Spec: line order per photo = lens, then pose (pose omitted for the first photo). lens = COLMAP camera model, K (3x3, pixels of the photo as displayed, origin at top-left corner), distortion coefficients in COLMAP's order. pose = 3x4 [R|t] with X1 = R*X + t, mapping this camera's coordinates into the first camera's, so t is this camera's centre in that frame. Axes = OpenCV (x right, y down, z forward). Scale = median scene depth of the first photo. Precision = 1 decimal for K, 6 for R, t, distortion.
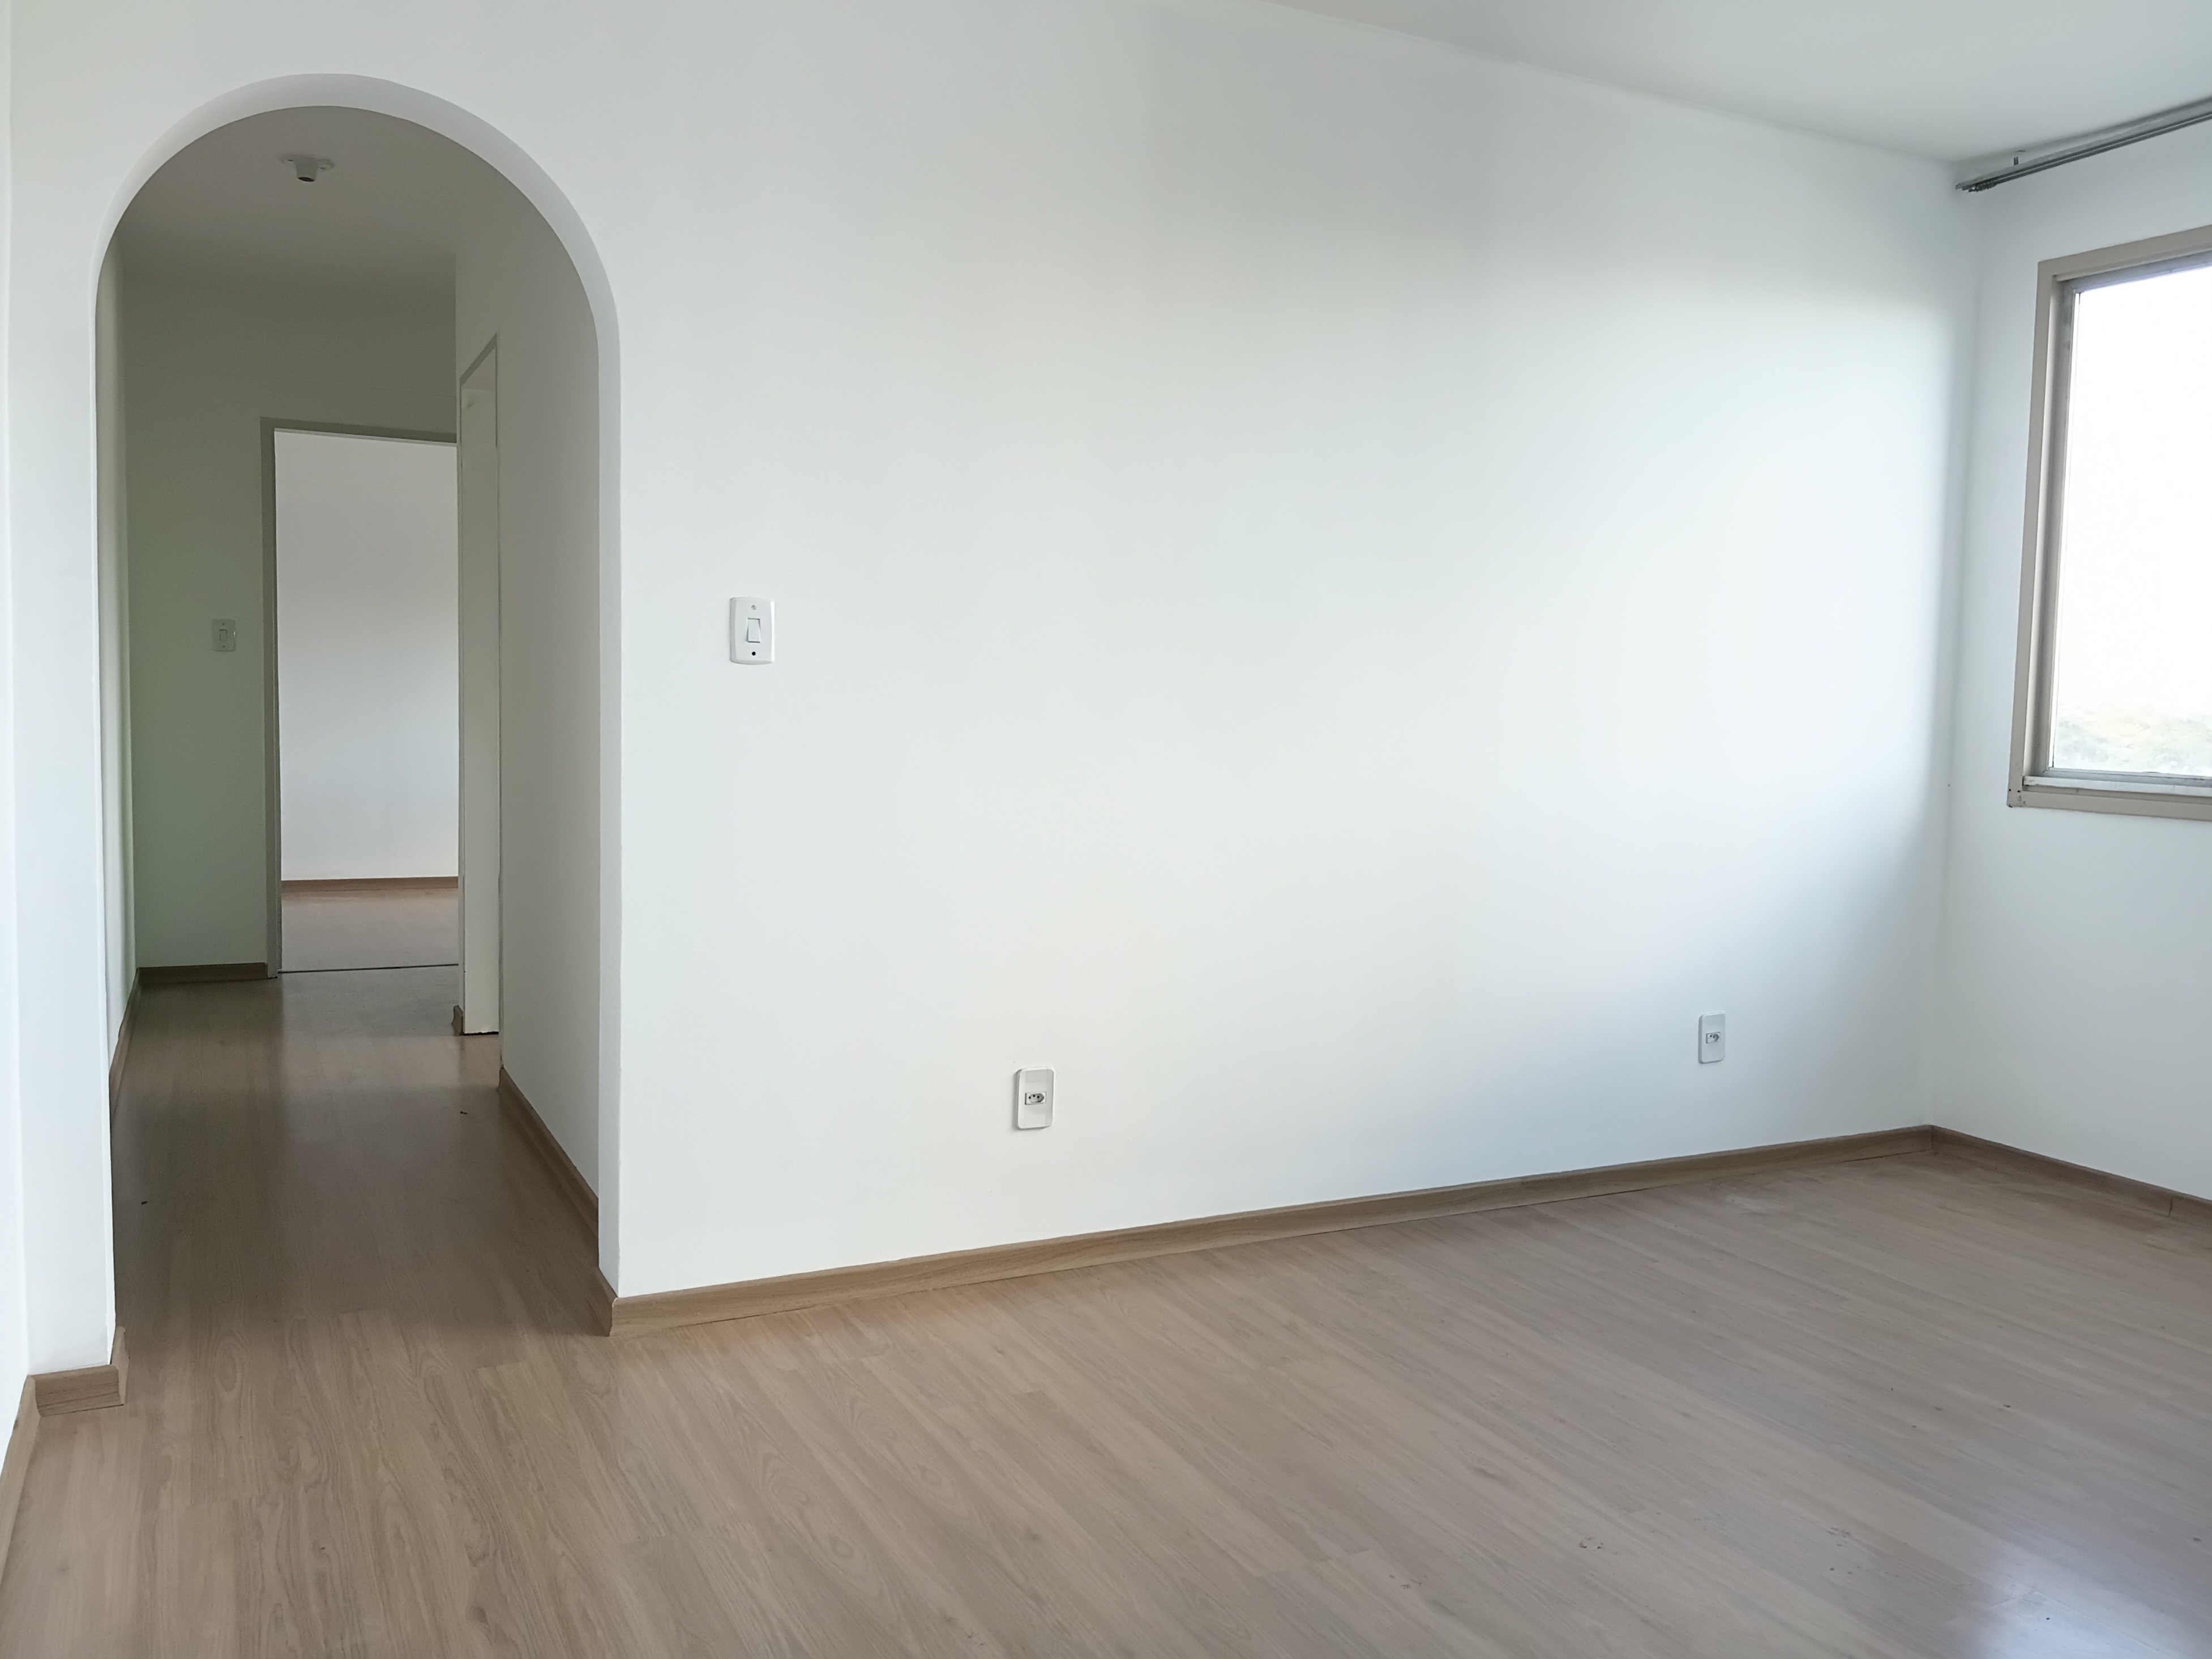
lens RADIAL K [[1719.1, 0, 1106.0], [0, 1719.1, 829.5], [0, 0, 1]] dist [-0.041440, -0.003669]
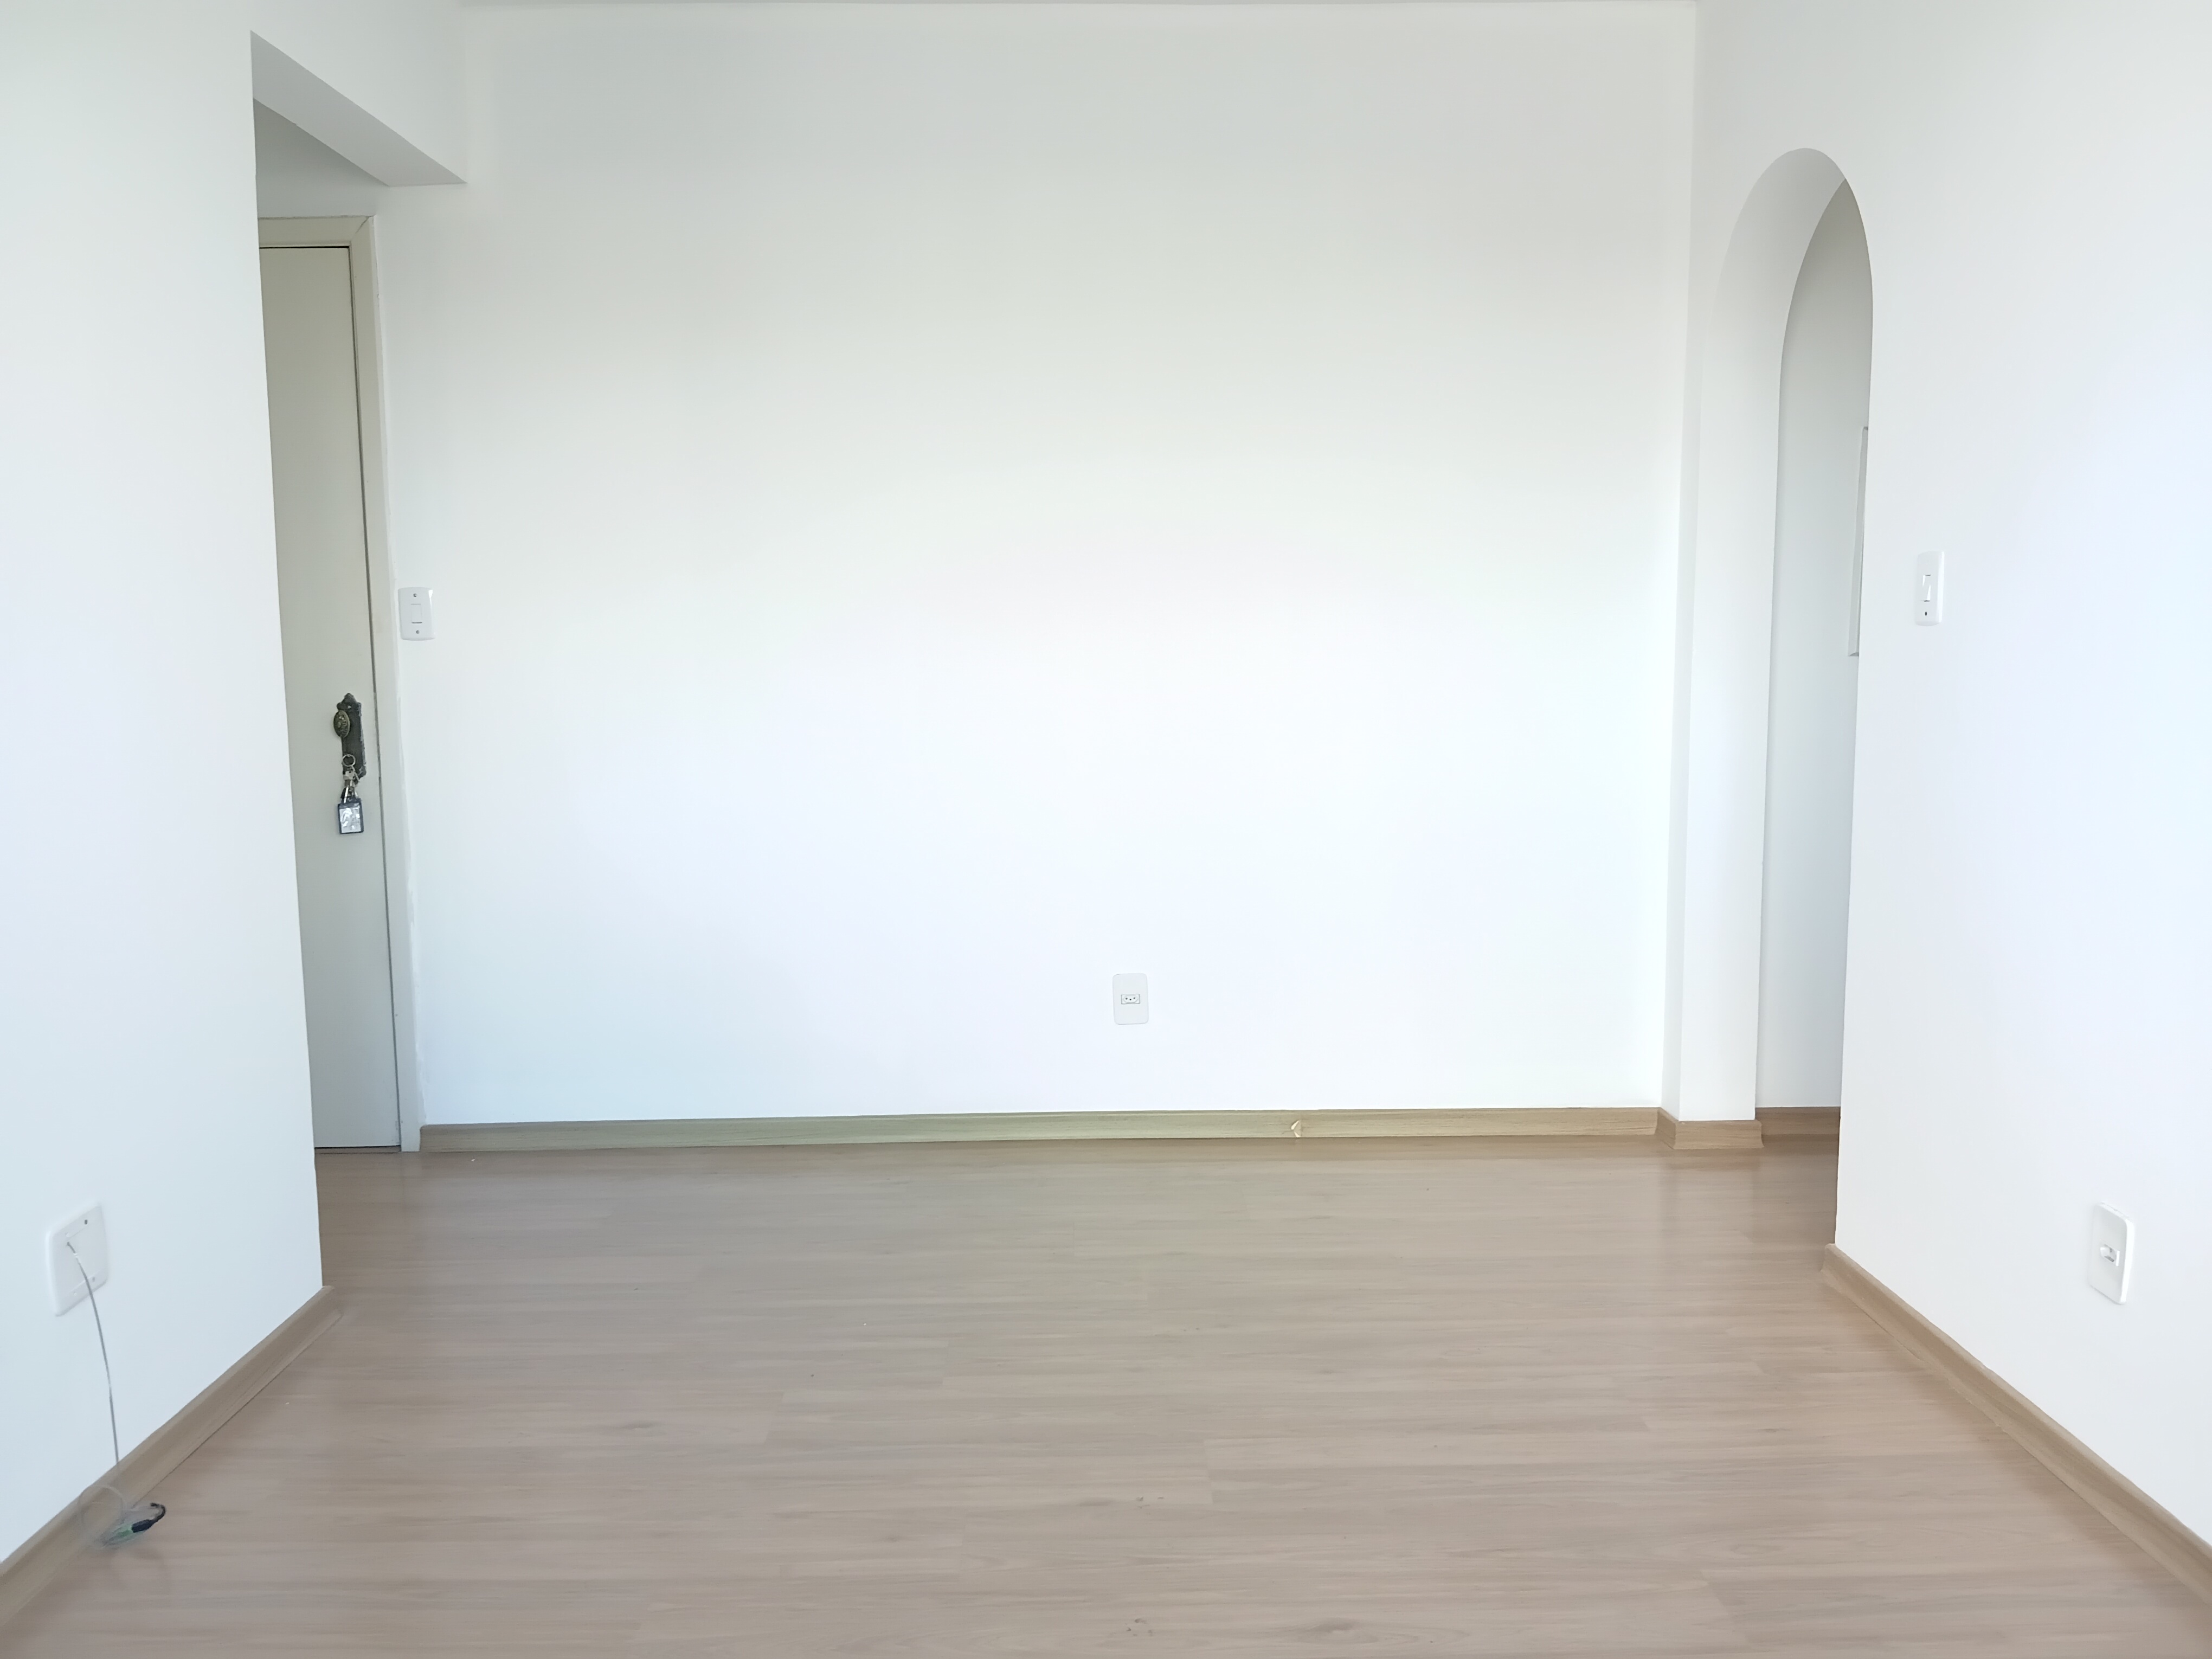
lens RADIAL K [[1648.7, 0, 1106.0], [0, 1648.7, 829.5], [0, 0, 1]] dist [0.071850, -0.137073]
pose [[-0.442656, 0.078653, -0.893236, 0.593662], [-0.069336, 0.990161, 0.121548, -0.050619], [0.894007, 0.115737, -0.432847, 0.761903]]
